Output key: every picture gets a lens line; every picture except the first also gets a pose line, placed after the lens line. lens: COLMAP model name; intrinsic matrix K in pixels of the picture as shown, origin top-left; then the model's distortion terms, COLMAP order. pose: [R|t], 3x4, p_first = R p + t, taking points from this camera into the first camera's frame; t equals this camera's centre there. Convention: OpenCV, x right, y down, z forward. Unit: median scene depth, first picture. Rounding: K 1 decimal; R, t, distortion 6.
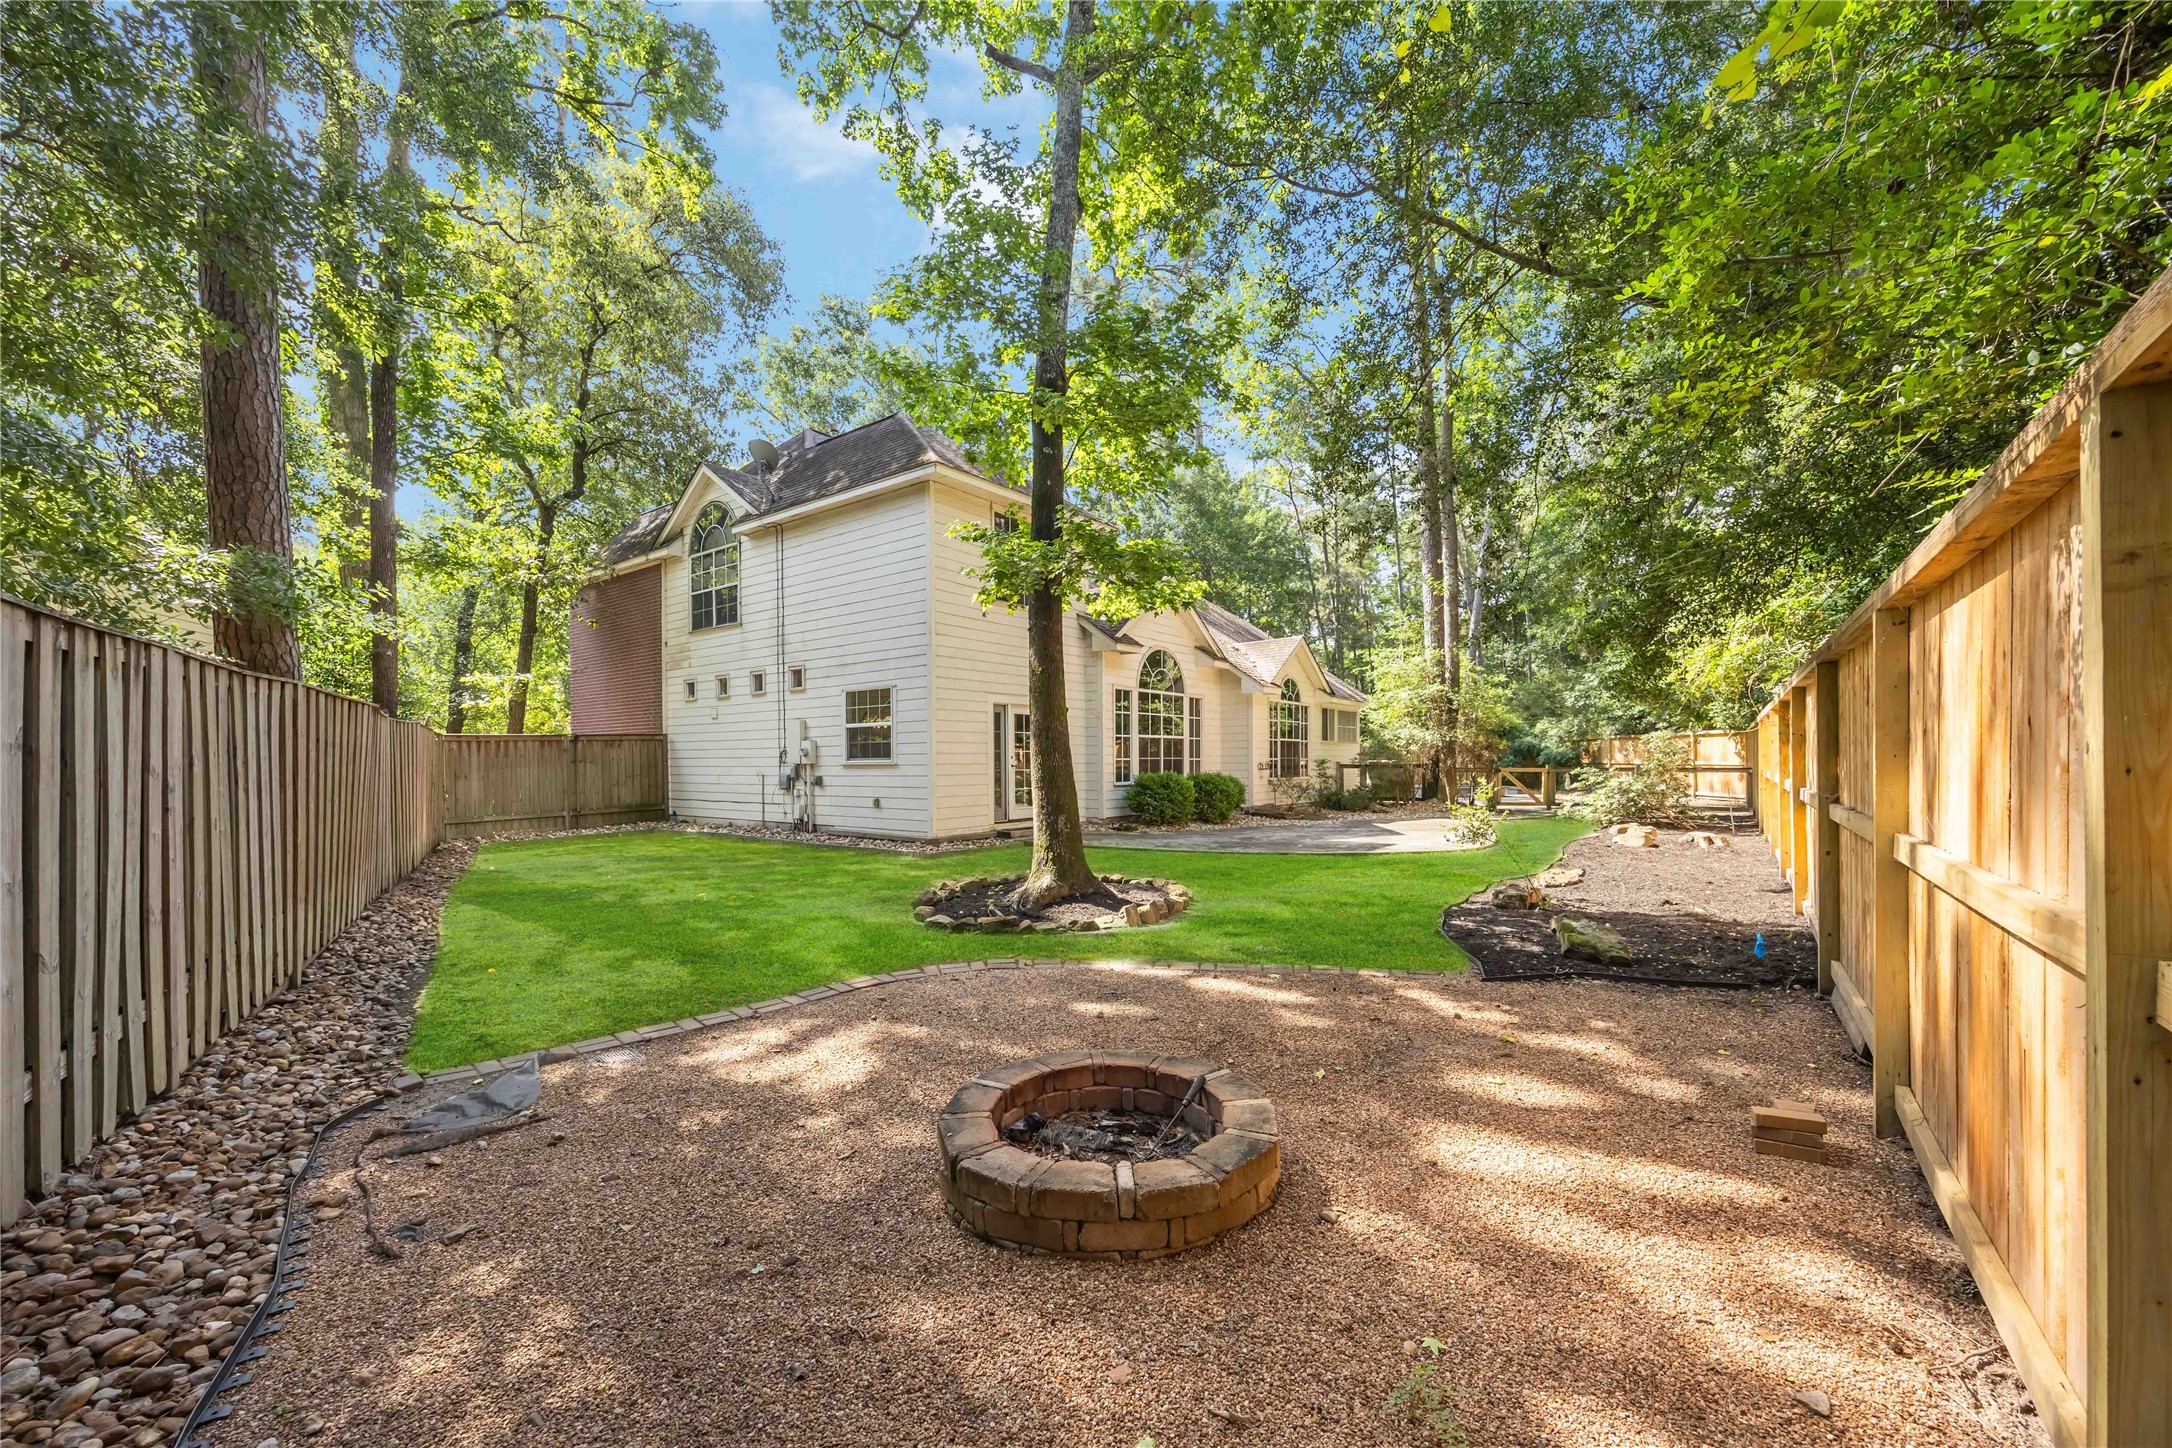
lens RADIAL K [[870.6, 0, 1083.1], [0, 870.6, 747.1], [0, 0, 1]] dist [-0.003364, -0.000333]
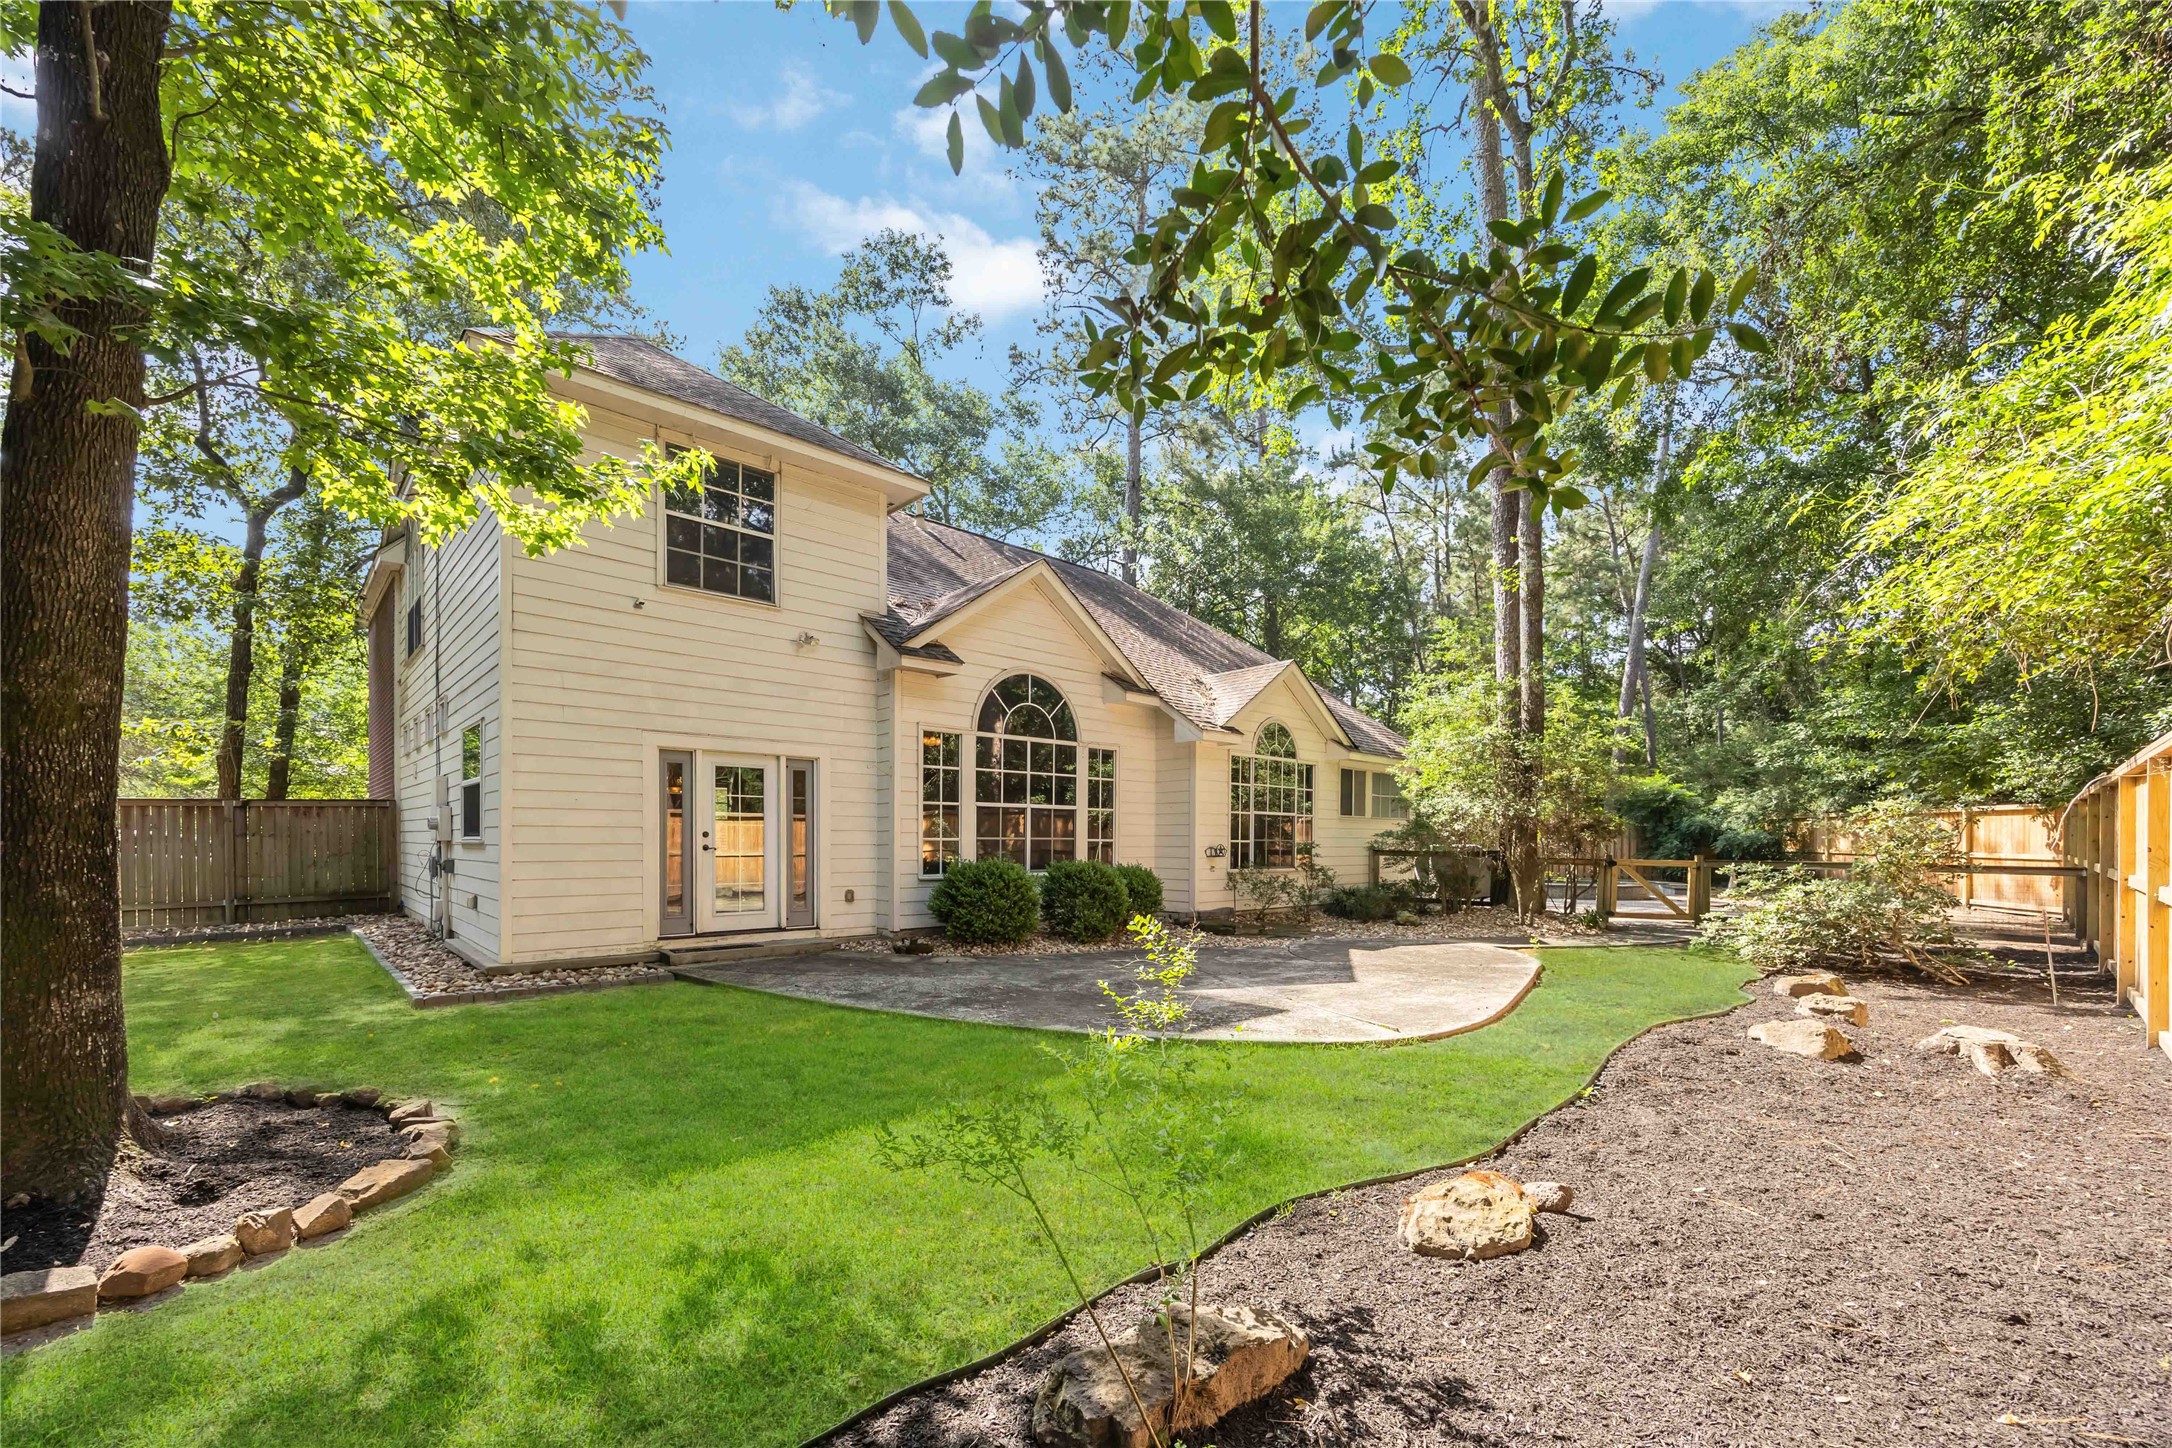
lens RADIAL K [[870.6, 0, 1088.8], [0, 870.6, 825.2], [0, 0, 1]] dist [-0.003364, -0.000333]
pose [[0.983388, 0.008892, -0.181299, 0.227221], [-0.008877, 0.999960, 0.000890, 0.001407], [0.181299, 0.000734, 0.983428, 0.319012]]
